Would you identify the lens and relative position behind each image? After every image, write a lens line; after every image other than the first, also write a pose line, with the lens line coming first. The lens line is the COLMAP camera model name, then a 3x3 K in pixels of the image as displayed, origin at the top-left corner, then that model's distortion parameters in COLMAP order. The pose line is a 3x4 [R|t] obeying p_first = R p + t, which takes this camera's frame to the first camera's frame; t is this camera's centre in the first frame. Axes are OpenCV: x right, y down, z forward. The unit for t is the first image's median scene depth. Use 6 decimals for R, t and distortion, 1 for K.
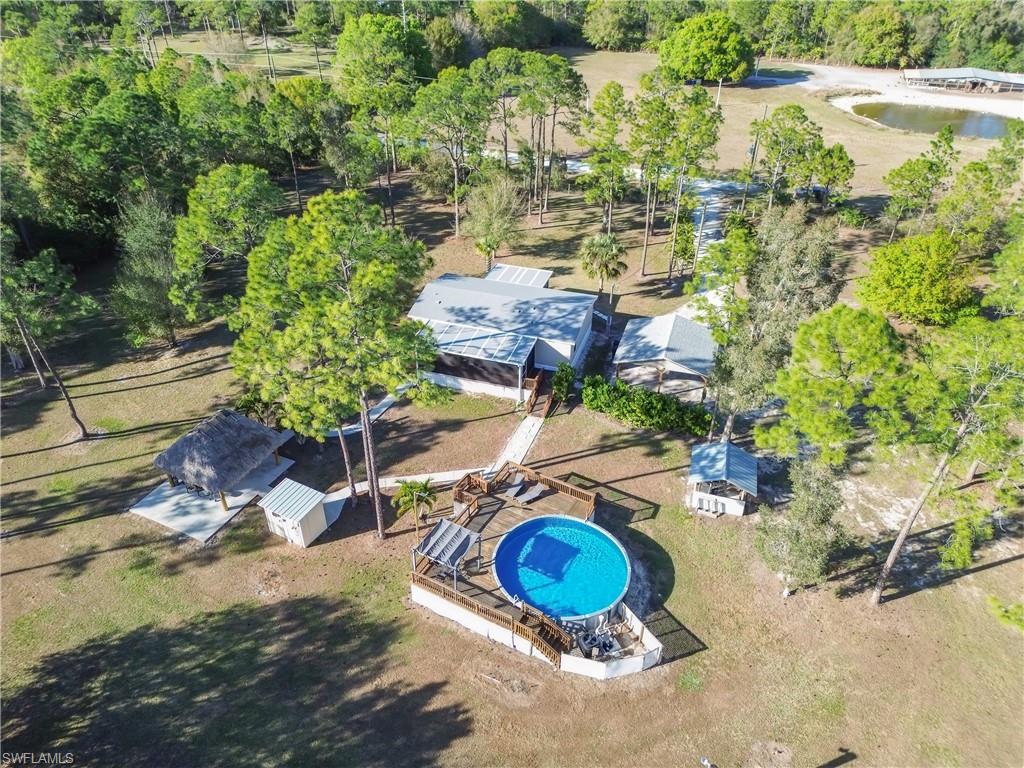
lens RADIAL K [[722.7, 0, 512.0], [0, 722.7, 384.0], [0, 0, 1]] dist [0.029372, 0.000421]
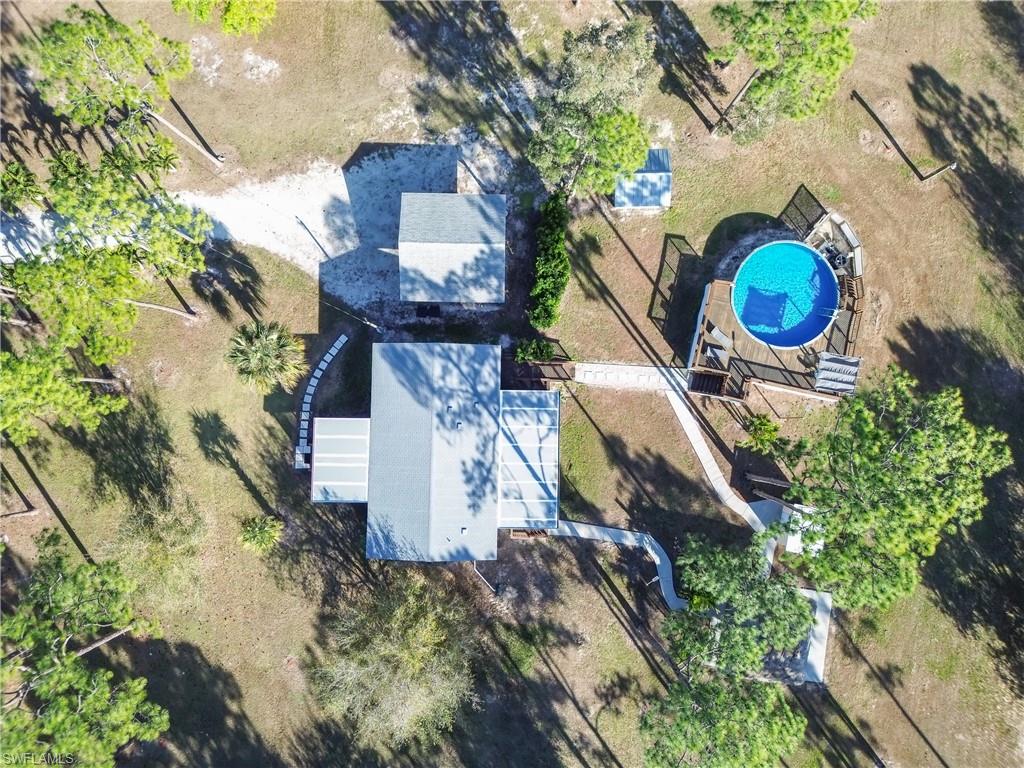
lens RADIAL K [[710.4, 0, 526.1], [0, 710.4, 390.9], [0, 0, 1]] dist [0.011614, 0.000829]
pose [[-0.284764, -0.957747, 0.040376, -0.011360], [0.530142, -0.122253, 0.839049, -0.828560], [-0.798661, 0.260336, 0.542555, 0.579297]]
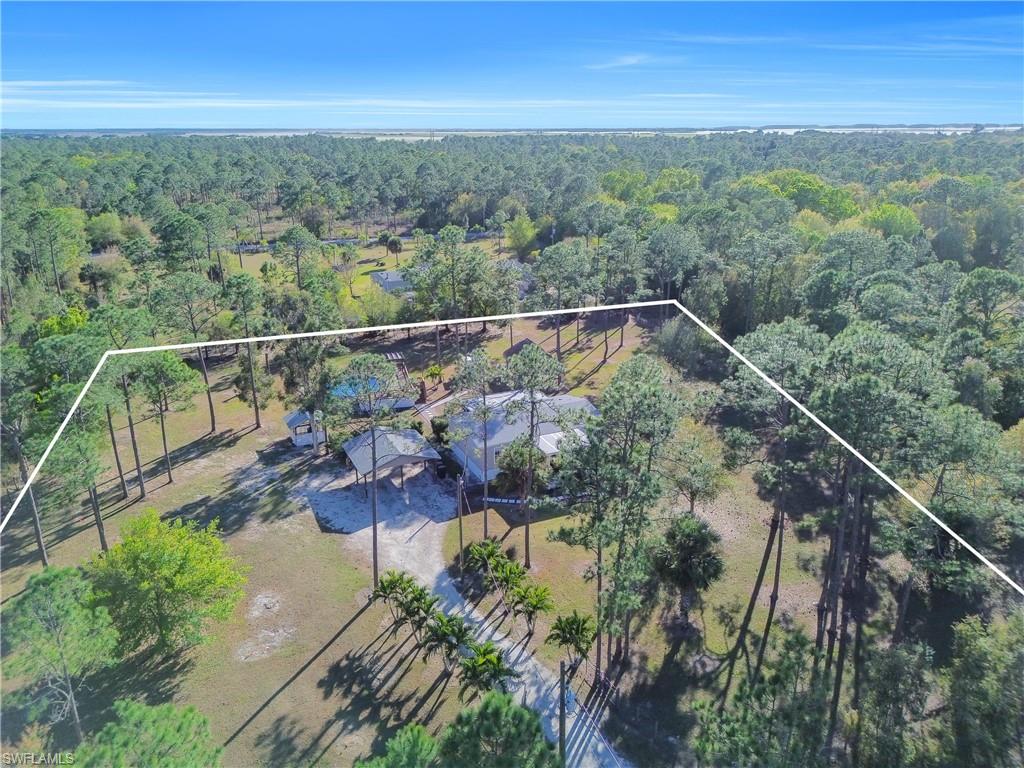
lens RADIAL K [[710.4, 0, 526.1], [0, 710.4, 390.9], [0, 0, 1]] dist [0.011614, 0.000829]
pose [[-0.714879, 0.230005, -0.660338, 0.899838], [-0.394810, 0.646655, 0.652658, -1.069785], [0.577126, 0.727279, -0.371471, 1.667497]]
